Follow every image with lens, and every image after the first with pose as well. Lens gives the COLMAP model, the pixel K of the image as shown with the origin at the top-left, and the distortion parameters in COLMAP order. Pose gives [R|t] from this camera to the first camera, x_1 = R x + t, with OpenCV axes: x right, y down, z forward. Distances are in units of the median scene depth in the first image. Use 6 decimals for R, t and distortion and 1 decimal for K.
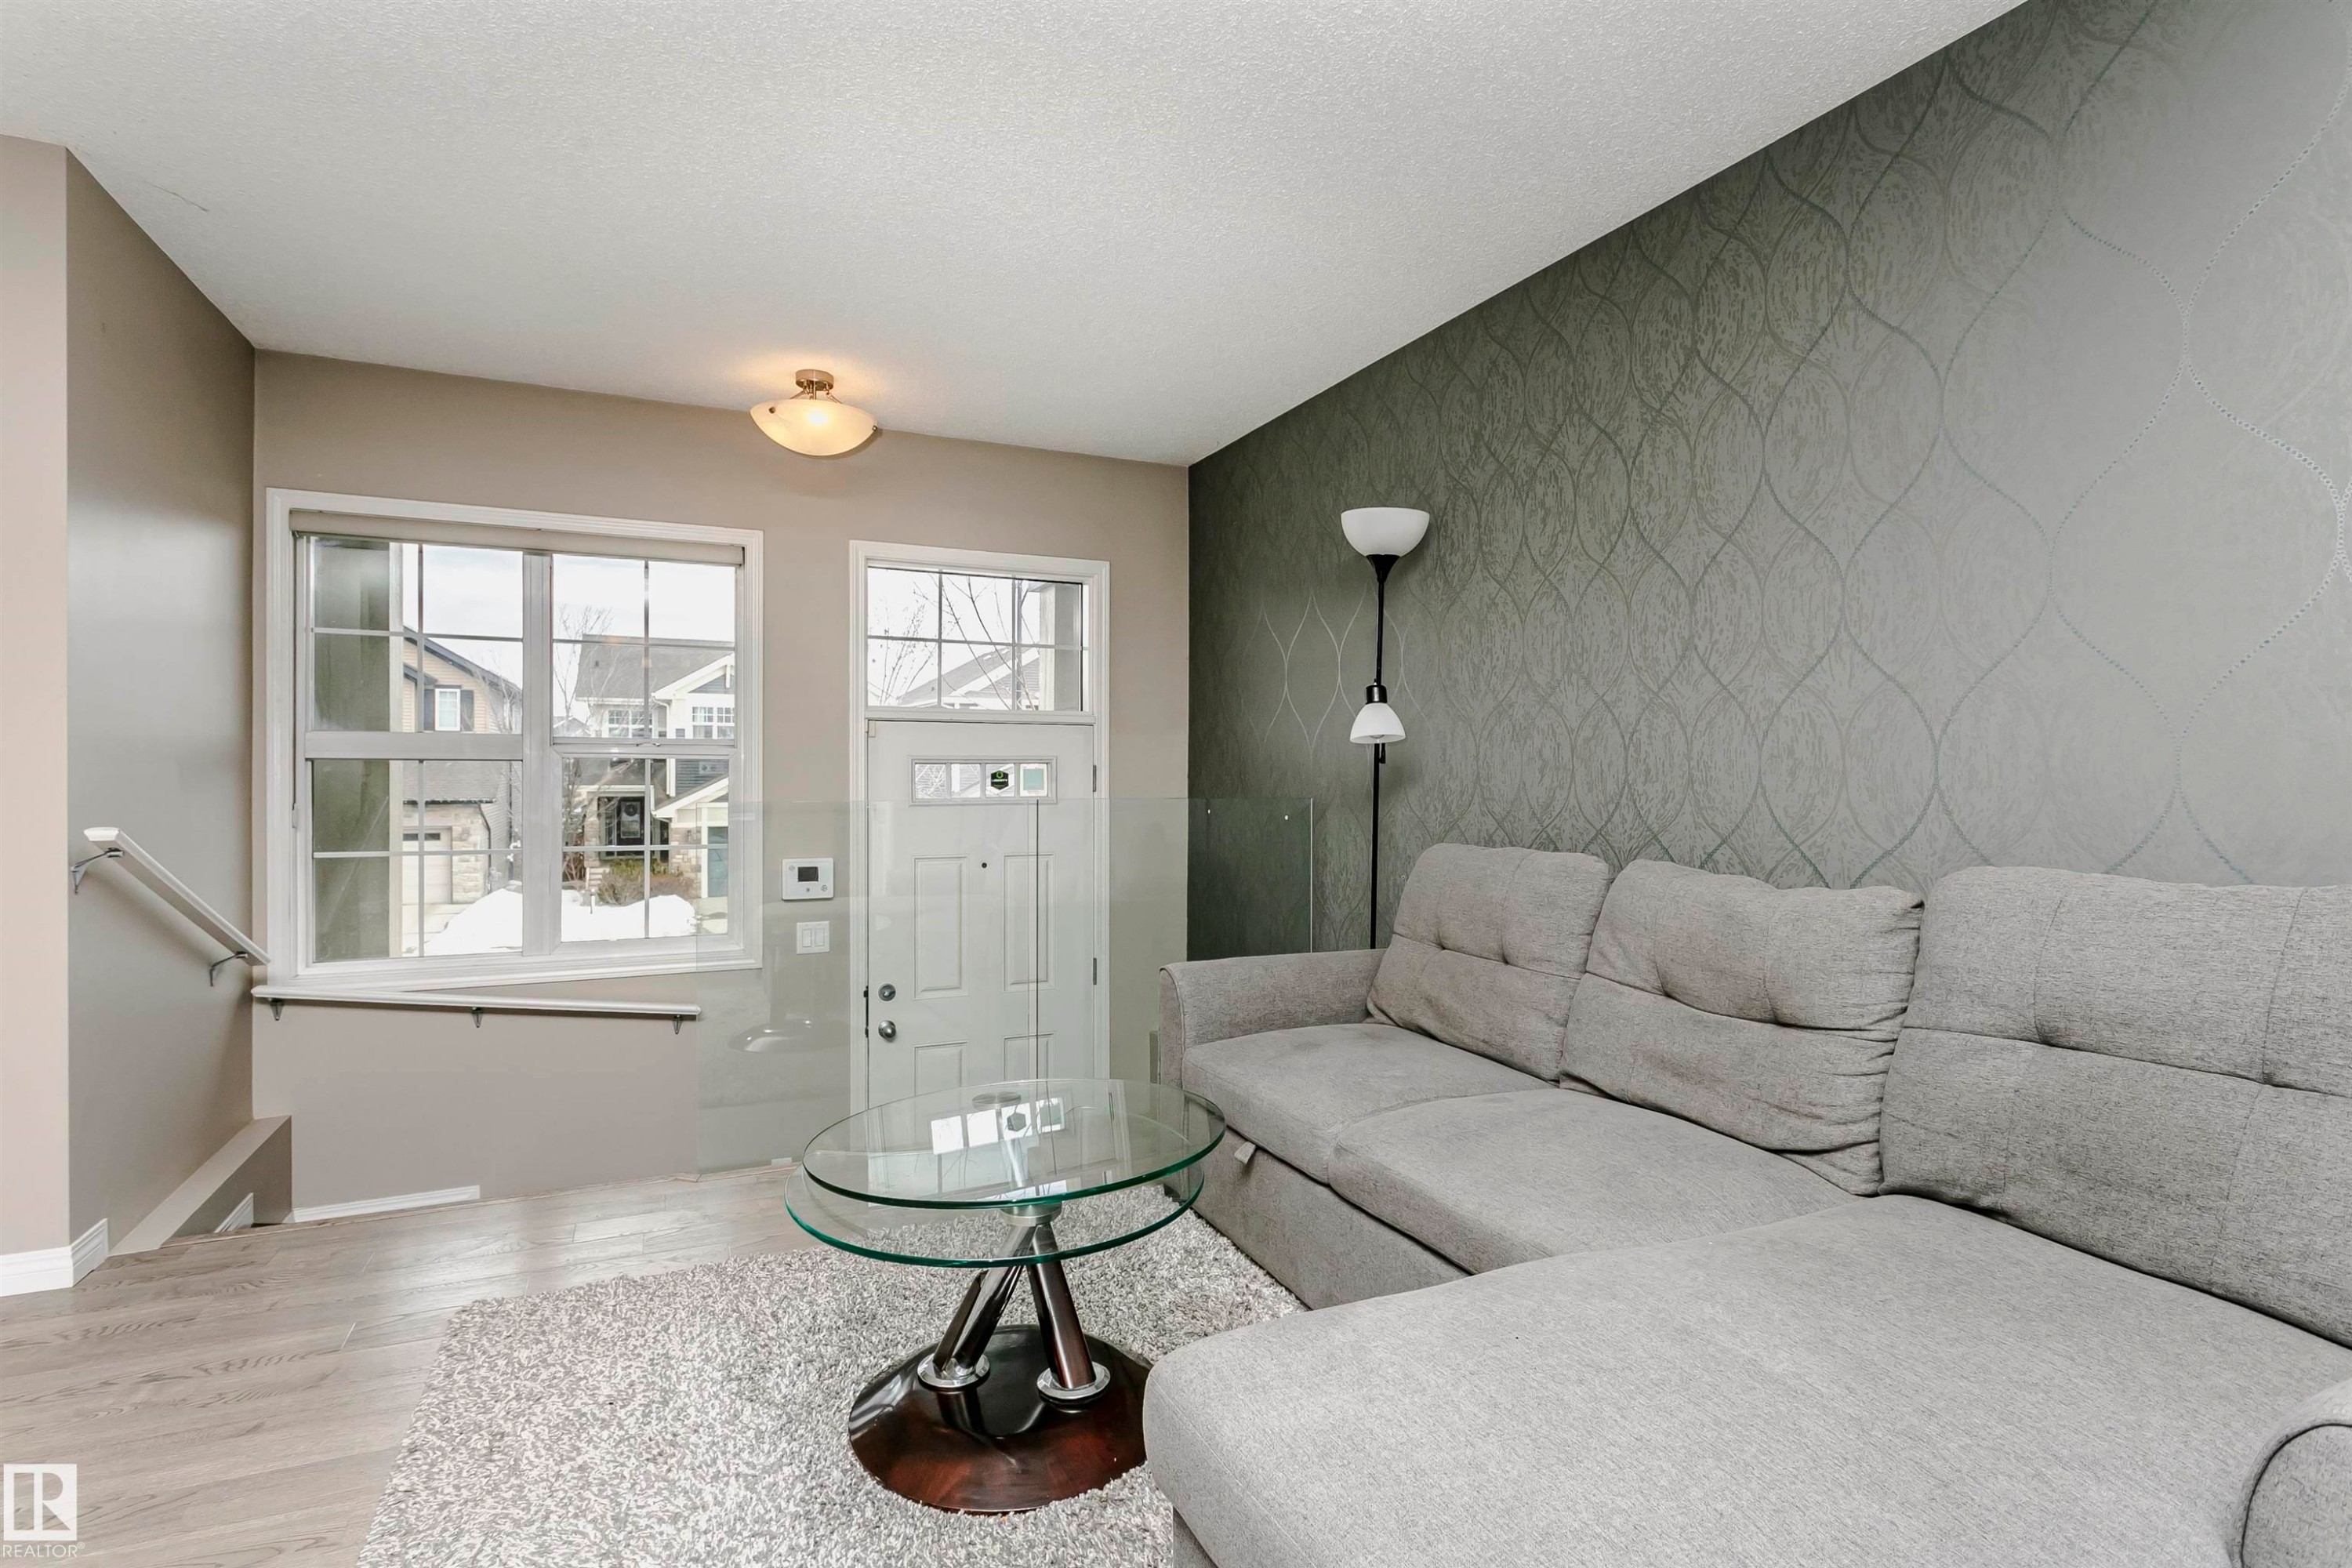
lens RADIAL K [[1158.4, 0, 1159.3], [0, 1158.4, 783.3], [0, 0, 1]] dist [0.002975, 0.001794]
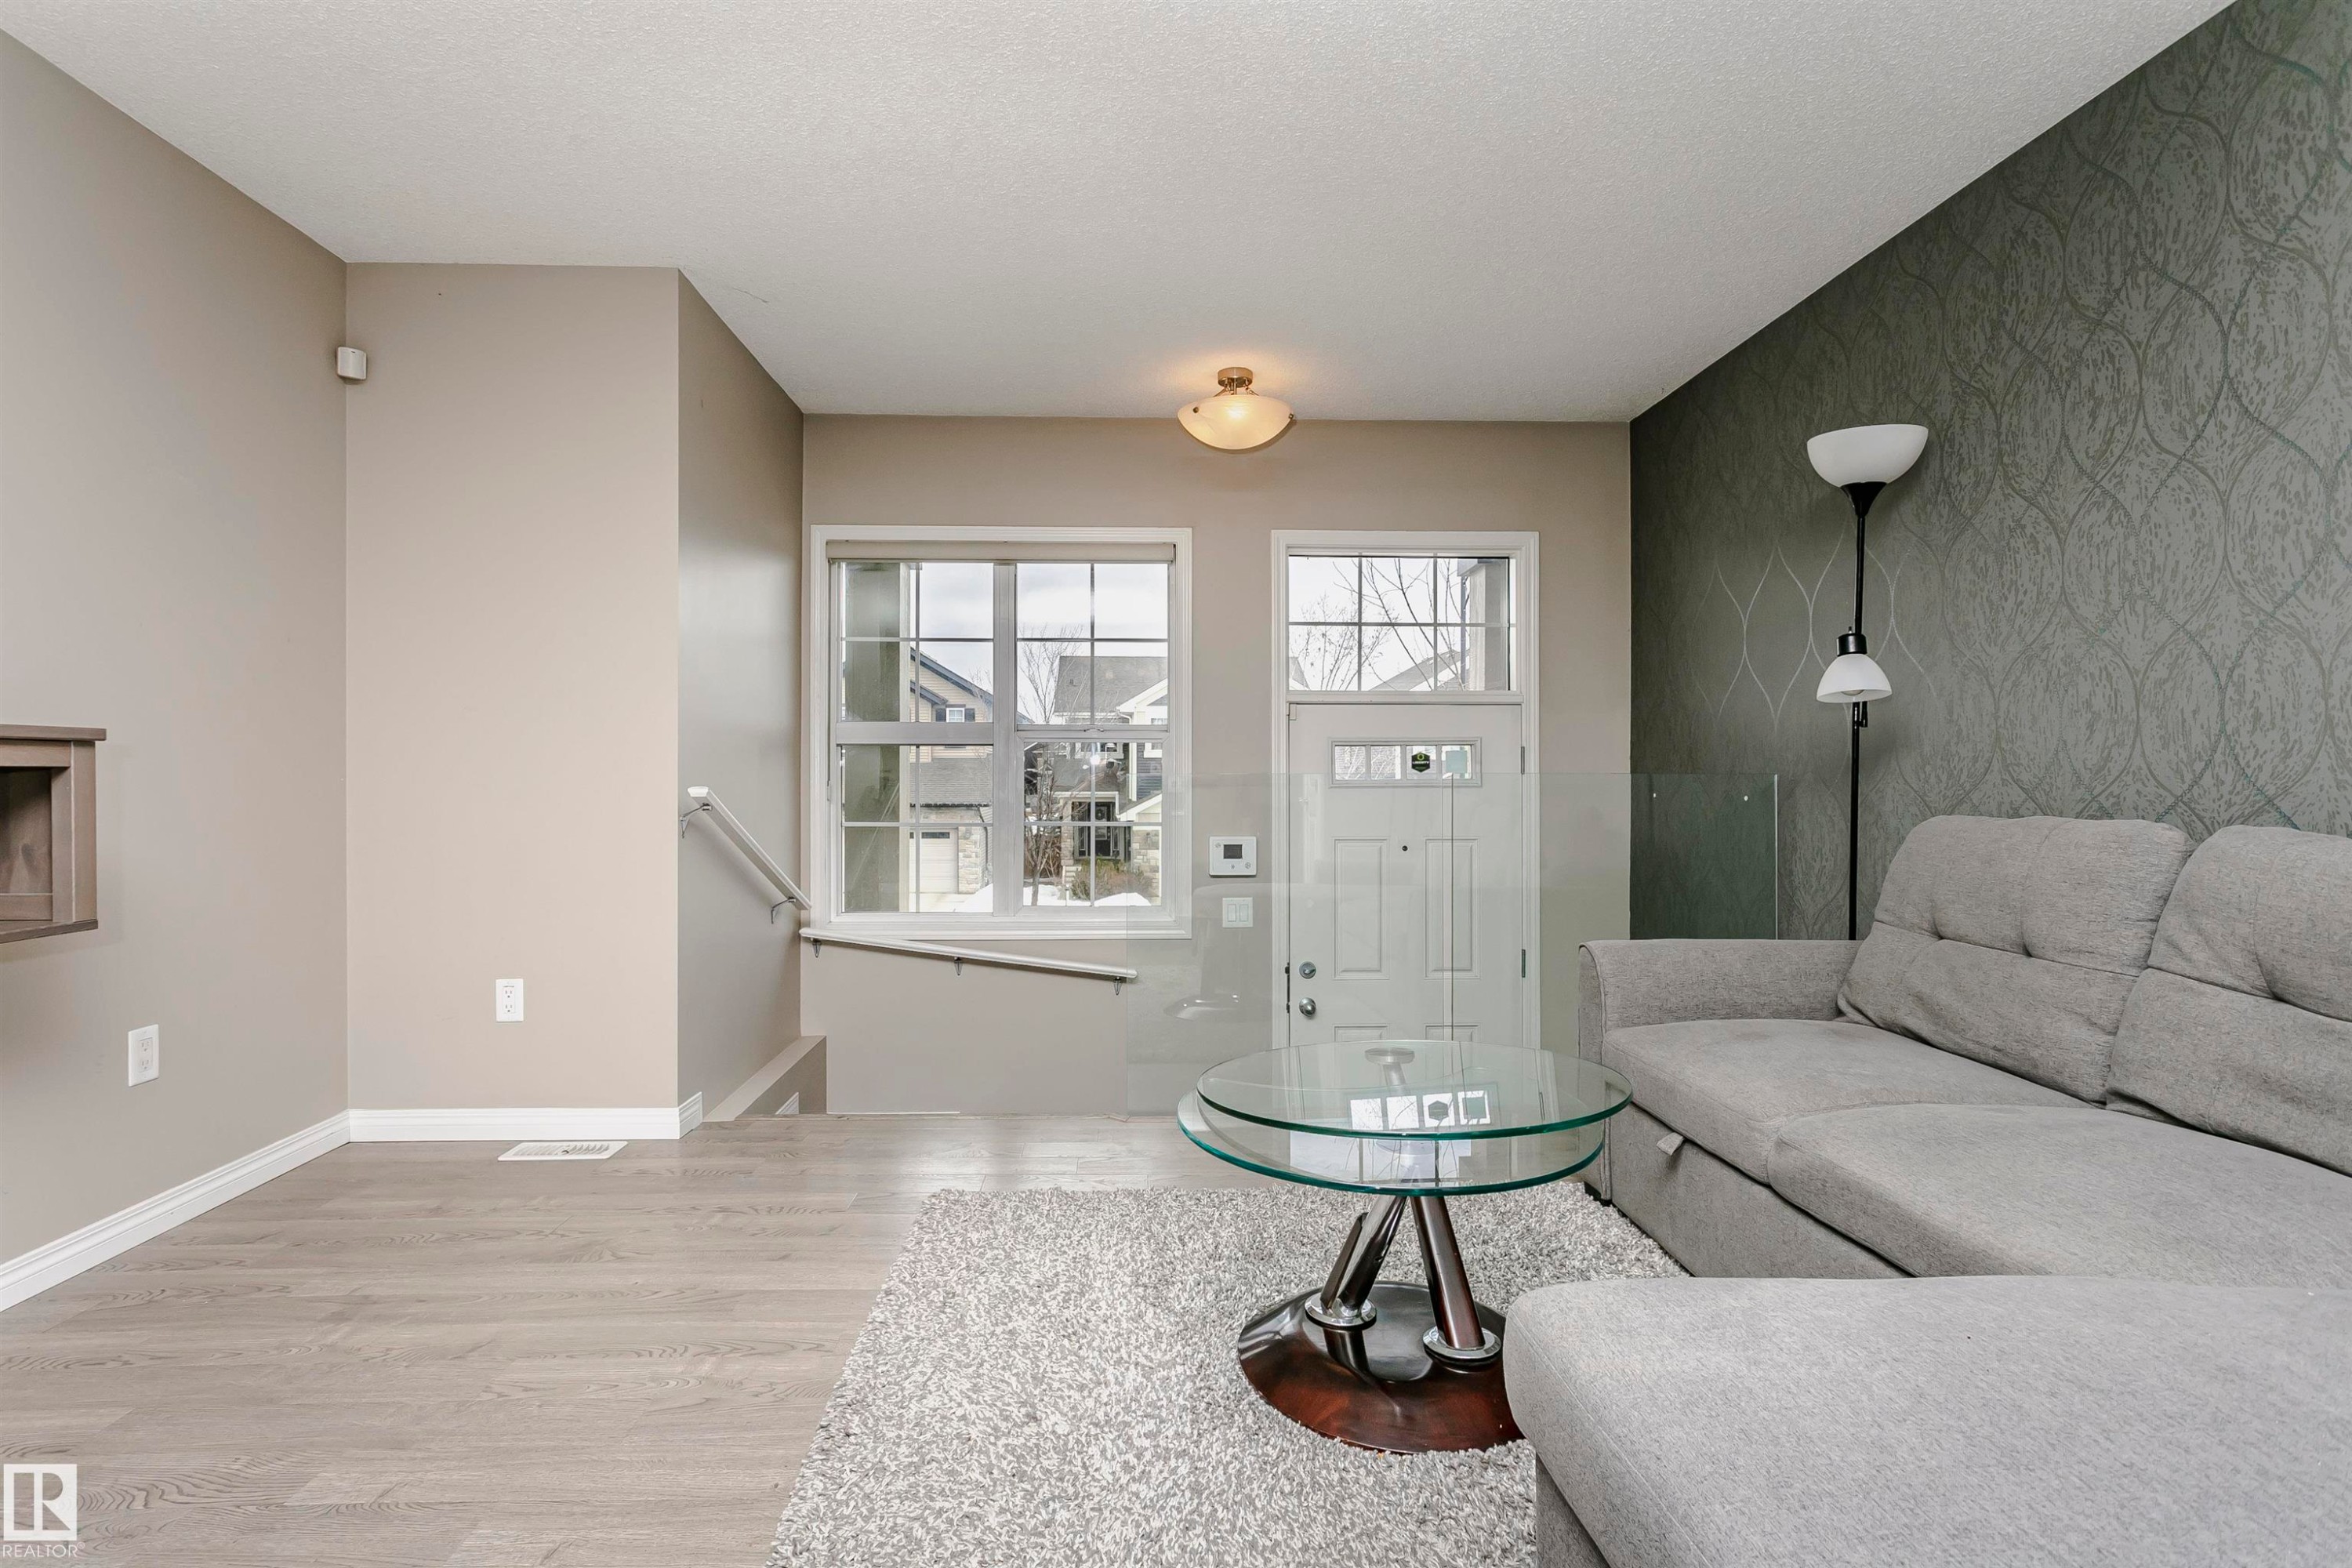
lens RADIAL K [[1158.4, 0, 1131.8], [0, 1158.4, 788.6], [0, 0, 1]] dist [0.002975, 0.001794]
pose [[0.920369, -0.002053, -0.391045, 0.030936], [0.000796, 0.999994, -0.003376, 0.032844], [0.391049, 0.002796, 0.920365, -0.000688]]
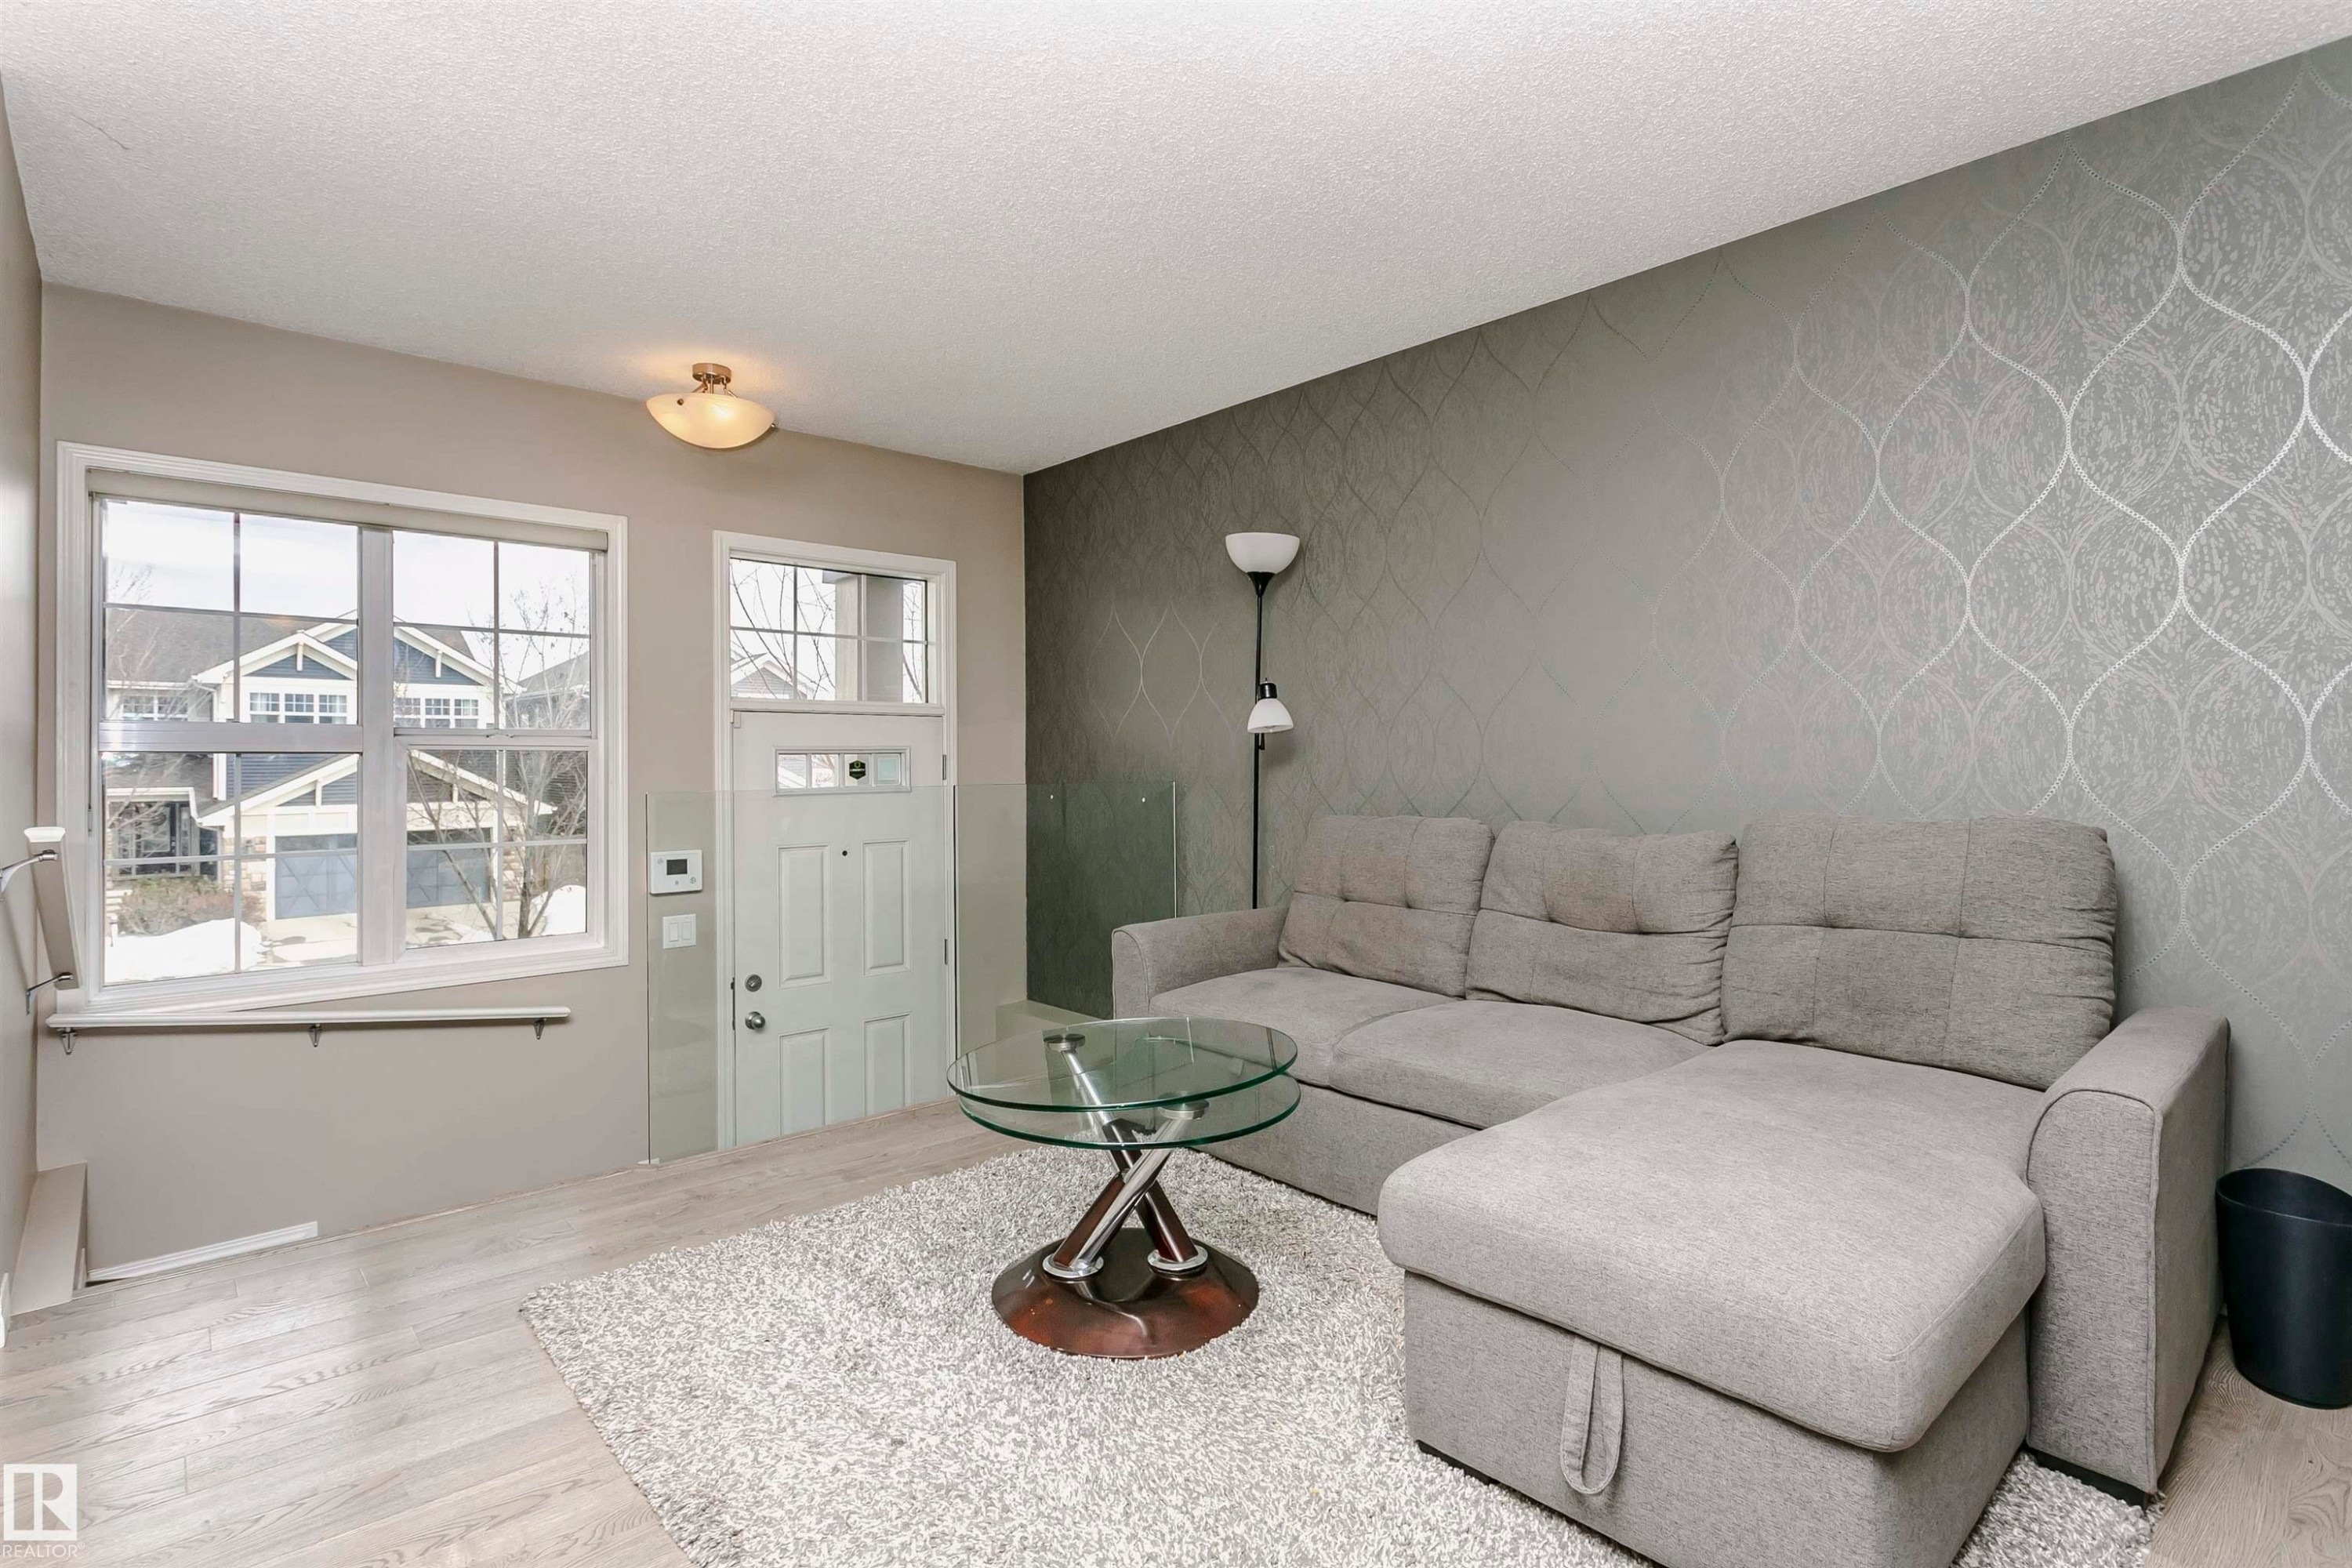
lens RADIAL K [[1158.4, 0, 1188.3], [0, 1158.4, 759.6], [0, 0, 1]] dist [0.002975, 0.001794]
pose [[0.950823, -0.009165, 0.309601, -0.256241], [0.013265, 0.999850, -0.011142, 0.005182], [-0.309452, 0.014701, 0.950801, -0.095756]]
